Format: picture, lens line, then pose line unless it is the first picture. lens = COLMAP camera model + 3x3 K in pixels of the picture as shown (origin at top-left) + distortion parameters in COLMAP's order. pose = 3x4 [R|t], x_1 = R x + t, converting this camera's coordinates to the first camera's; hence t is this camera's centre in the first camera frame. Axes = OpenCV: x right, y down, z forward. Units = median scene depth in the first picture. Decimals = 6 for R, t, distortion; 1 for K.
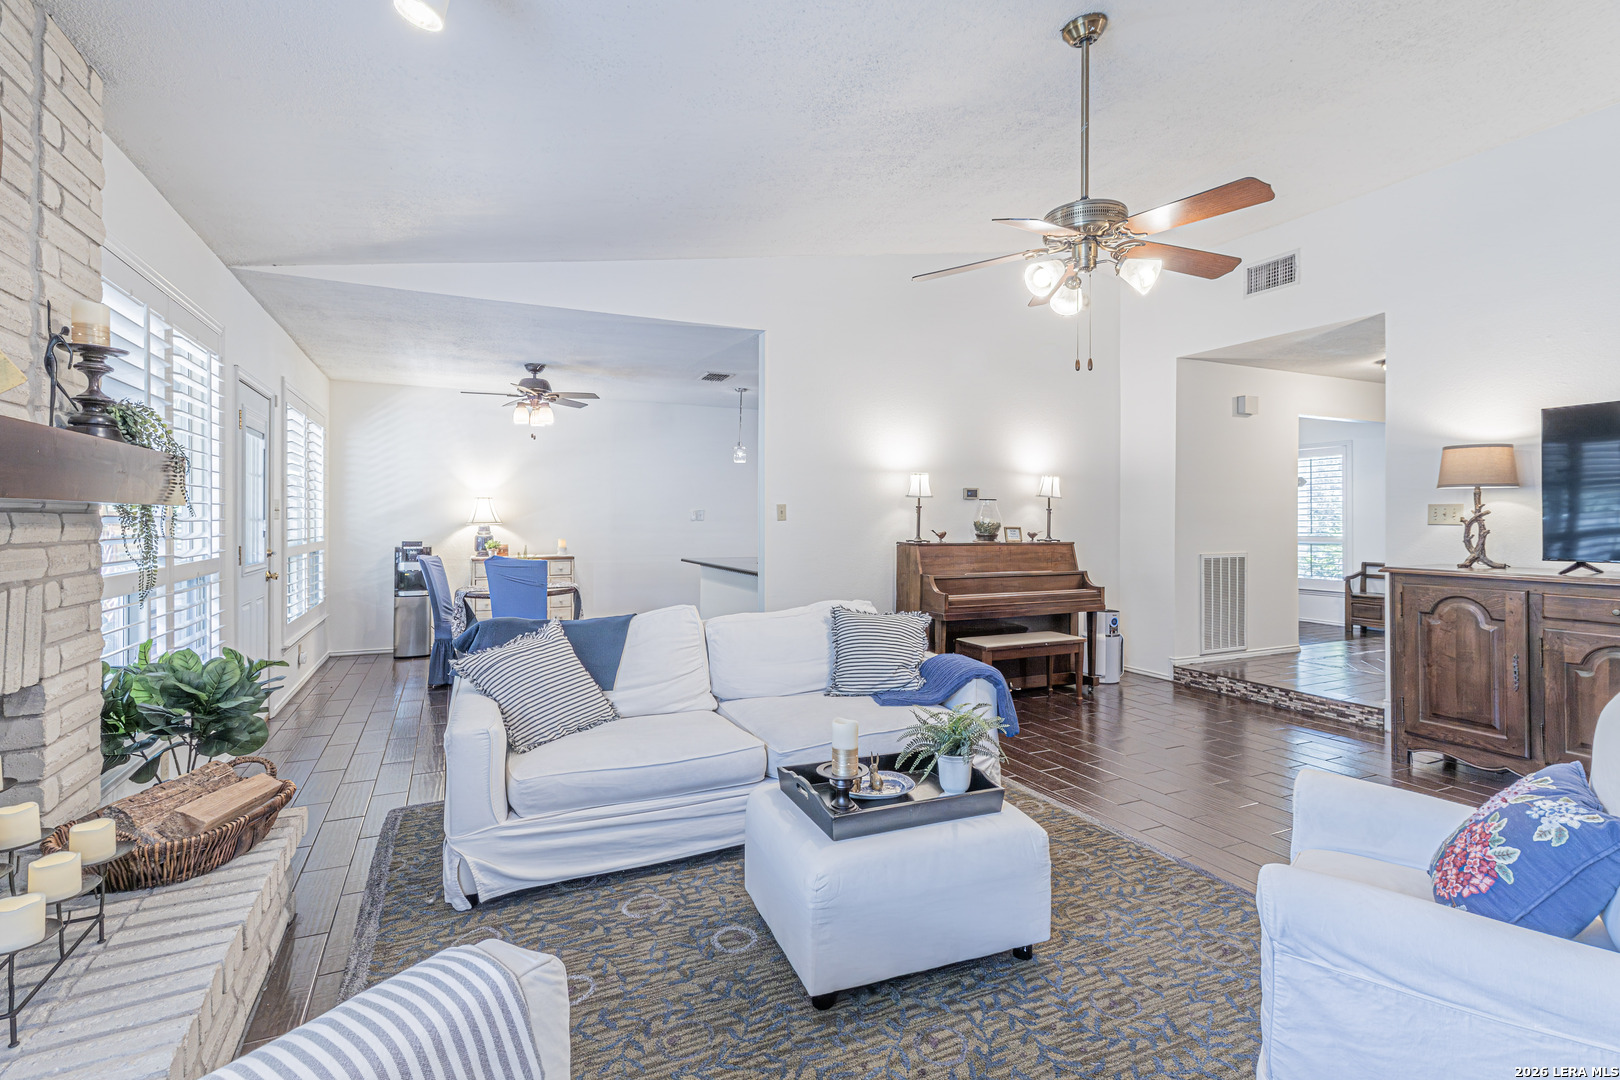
lens RADIAL K [[753.5, 0, 814.5], [0, 753.5, 521.5], [0, 0, 1]] dist [0.000964, 0.000187]
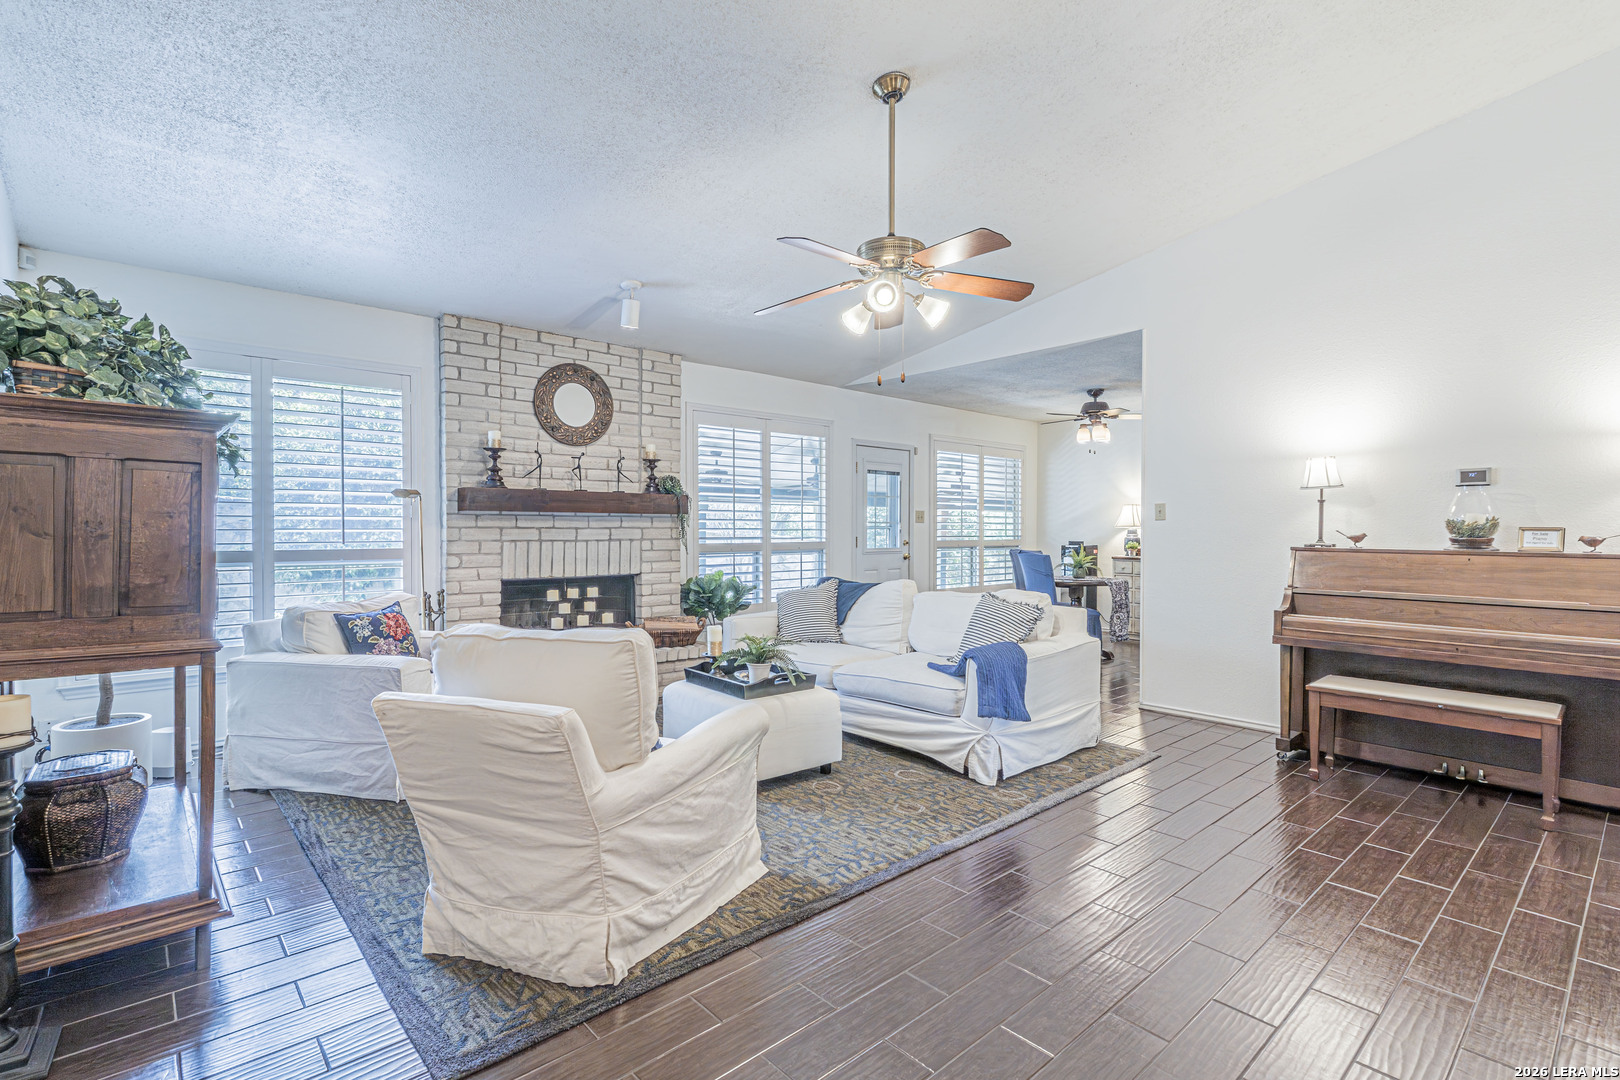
lens RADIAL K [[759.7, 0, 810.0], [0, 759.7, 540.0], [0, 0, 1]] dist [-0.000707, -0.000563]
pose [[0.283921, 0.013400, -0.958754, 0.716782], [-0.004178, 0.999910, 0.012737, 0.012944], [0.958839, 0.000390, 0.283951, 0.271453]]
